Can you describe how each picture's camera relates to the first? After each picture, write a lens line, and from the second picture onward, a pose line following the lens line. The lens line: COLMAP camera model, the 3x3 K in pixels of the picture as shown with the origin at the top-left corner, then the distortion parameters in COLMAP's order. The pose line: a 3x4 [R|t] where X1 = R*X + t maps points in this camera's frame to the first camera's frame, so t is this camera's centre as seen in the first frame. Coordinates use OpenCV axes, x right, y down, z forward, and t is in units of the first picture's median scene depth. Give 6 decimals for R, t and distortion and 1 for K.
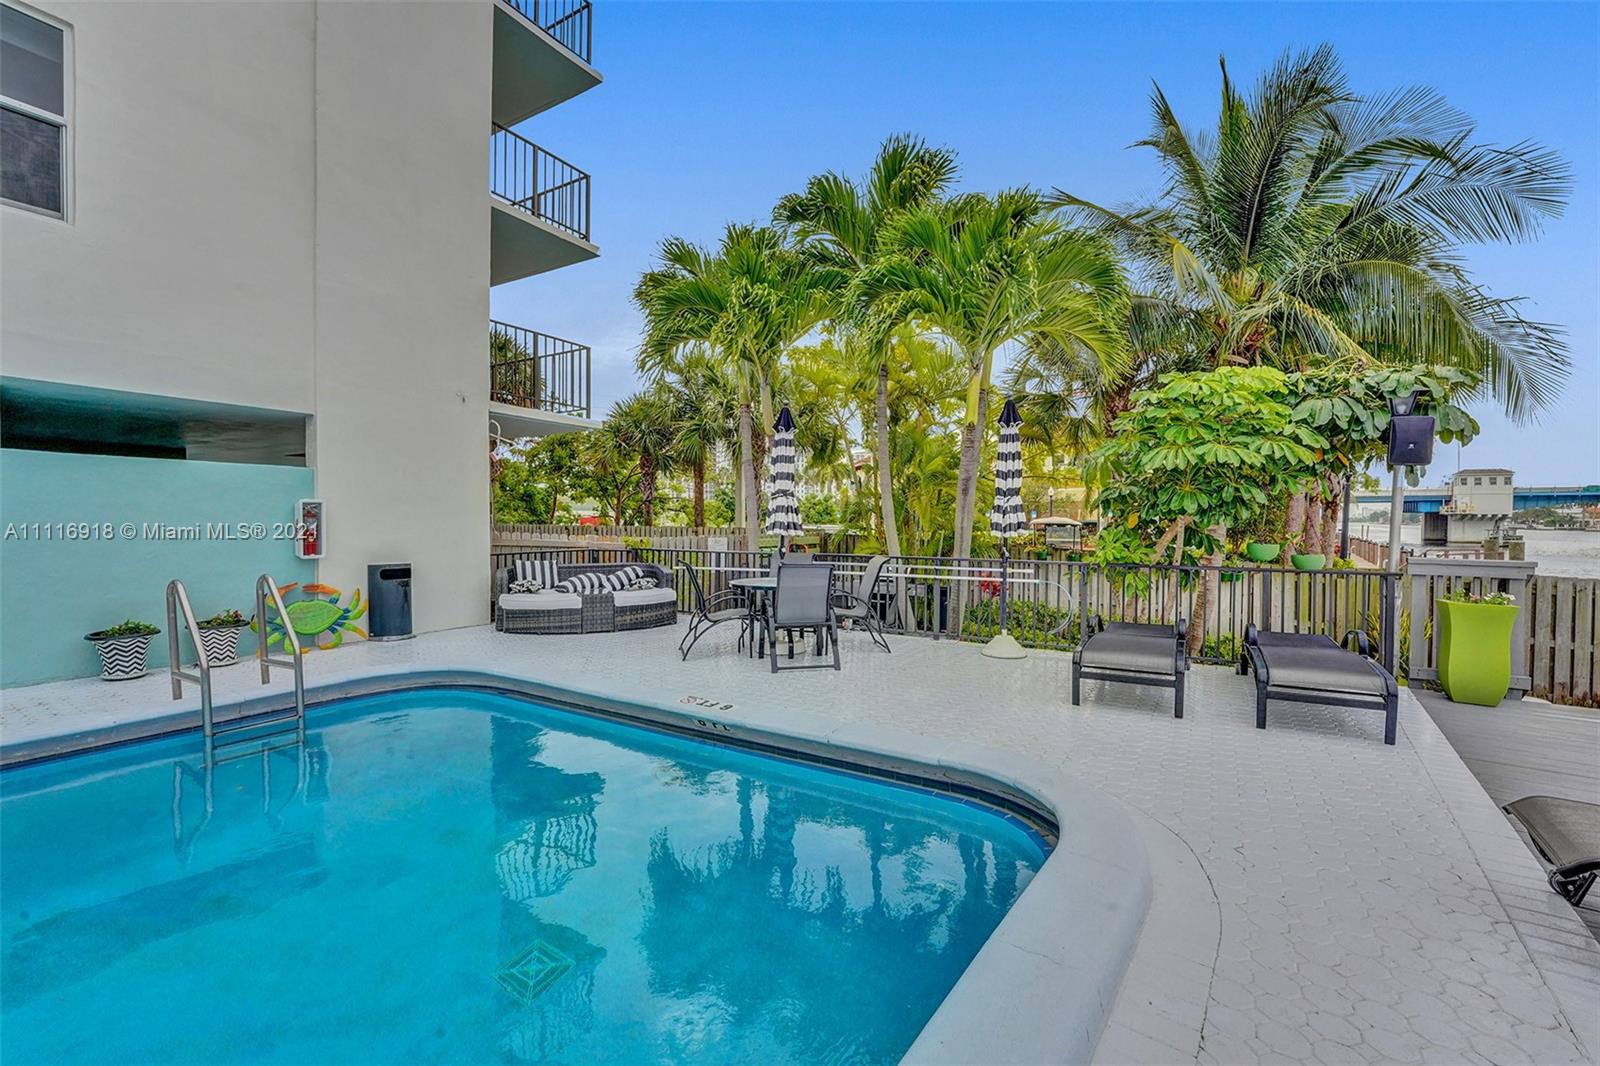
lens RADIAL K [[668.9, 0, 808.7], [0, 668.9, 528.6], [0, 0, 1]] dist [-0.025240, 0.000411]
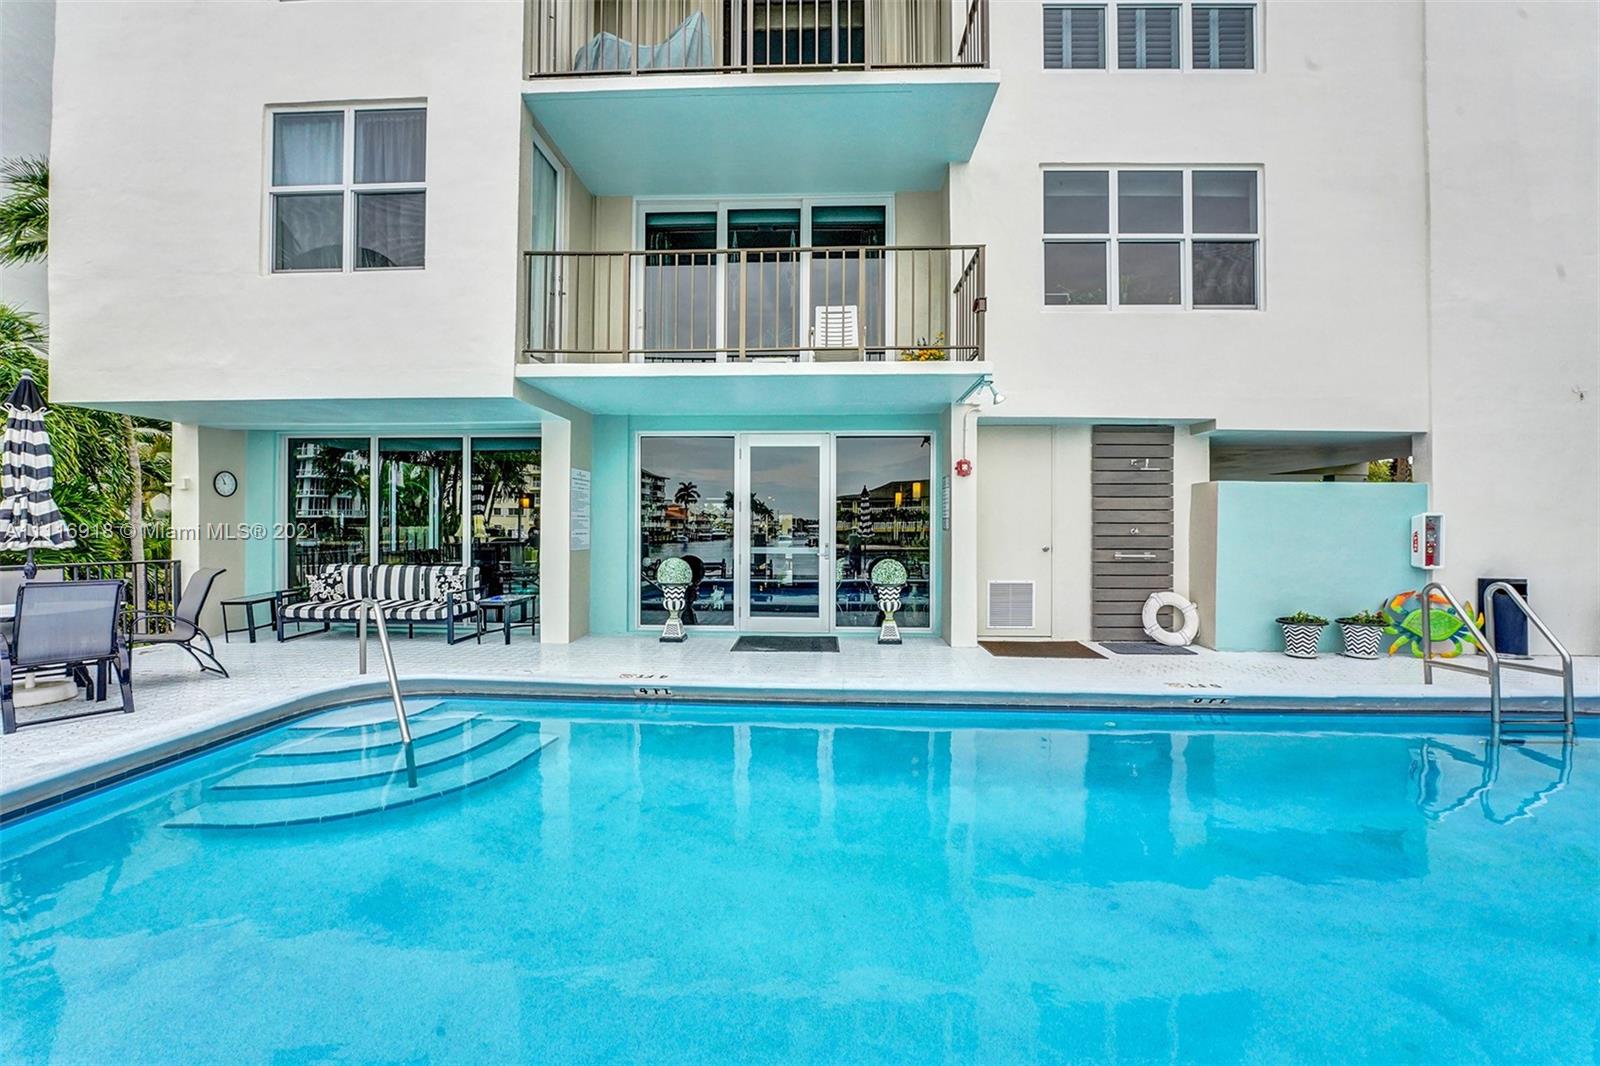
lens RADIAL K [[668.9, 0, 808.7], [0, 668.9, 528.6], [0, 0, 1]] dist [-0.025240, 0.000411]
pose [[0.464498, -0.001051, -0.885574, -0.298349], [-0.015407, 0.999838, -0.009268, 0.005783], [0.885440, 0.017948, 0.464407, -0.374873]]
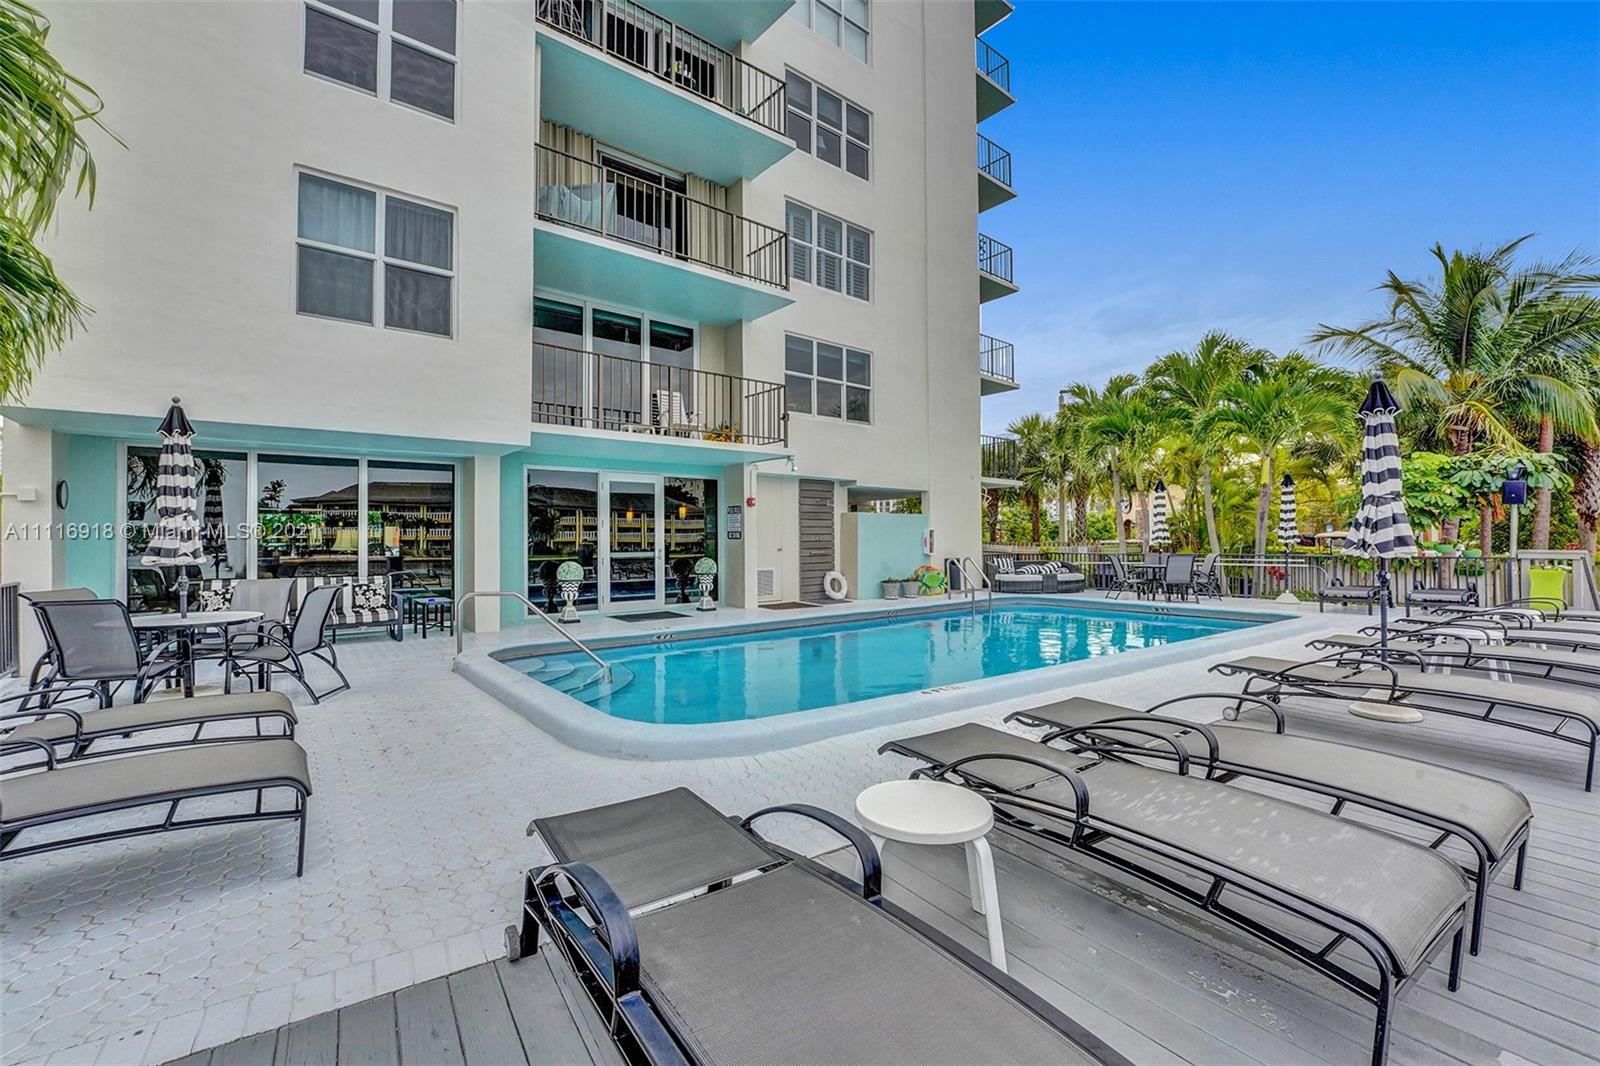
lens RADIAL K [[668.9, 0, 808.7], [0, 668.9, 528.6], [0, 0, 1]] dist [-0.025240, 0.000411]
pose [[0.938586, -0.014564, -0.344737, -0.362447], [0.005029, 0.999580, -0.028539, 0.019779], [0.345008, 0.025053, 0.938265, -1.336029]]
